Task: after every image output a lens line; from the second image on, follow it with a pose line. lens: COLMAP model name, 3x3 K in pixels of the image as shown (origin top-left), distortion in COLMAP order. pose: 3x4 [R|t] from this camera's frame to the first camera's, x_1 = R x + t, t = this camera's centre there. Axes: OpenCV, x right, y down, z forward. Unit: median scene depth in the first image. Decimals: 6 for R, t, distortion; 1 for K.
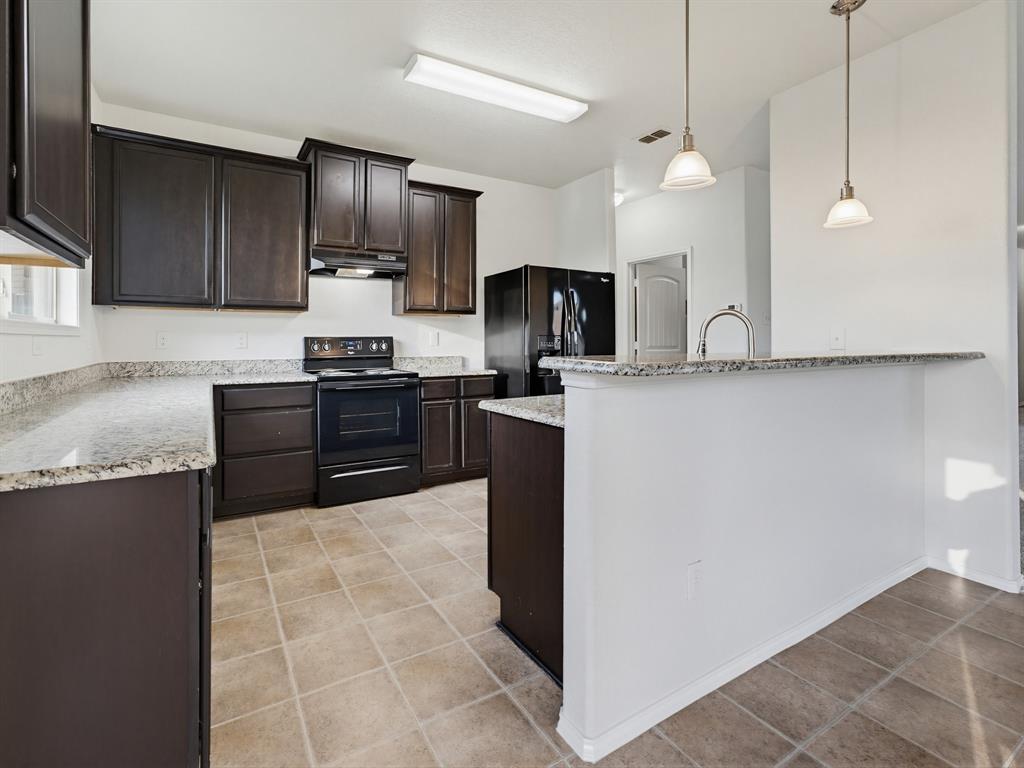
lens RADIAL K [[490.5, 0, 511.4], [0, 490.5, 379.1], [0, 0, 1]] dist [-0.006467, 0.010677]
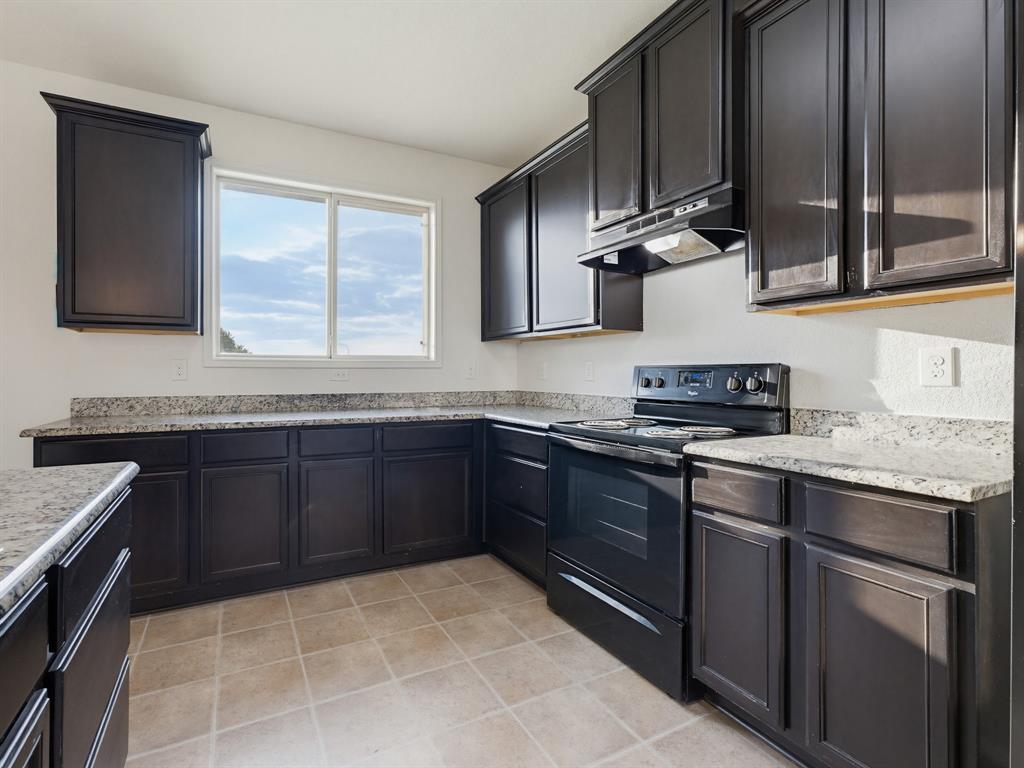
lens RADIAL K [[490.5, 0, 504.2], [0, 490.5, 375.7], [0, 0, 1]] dist [-0.006467, 0.010677]
pose [[-0.109247, 0.012005, -0.993942, 0.315241], [-0.066994, 0.997564, 0.019412, -0.081545], [0.991754, 0.068709, -0.108177, 0.971616]]
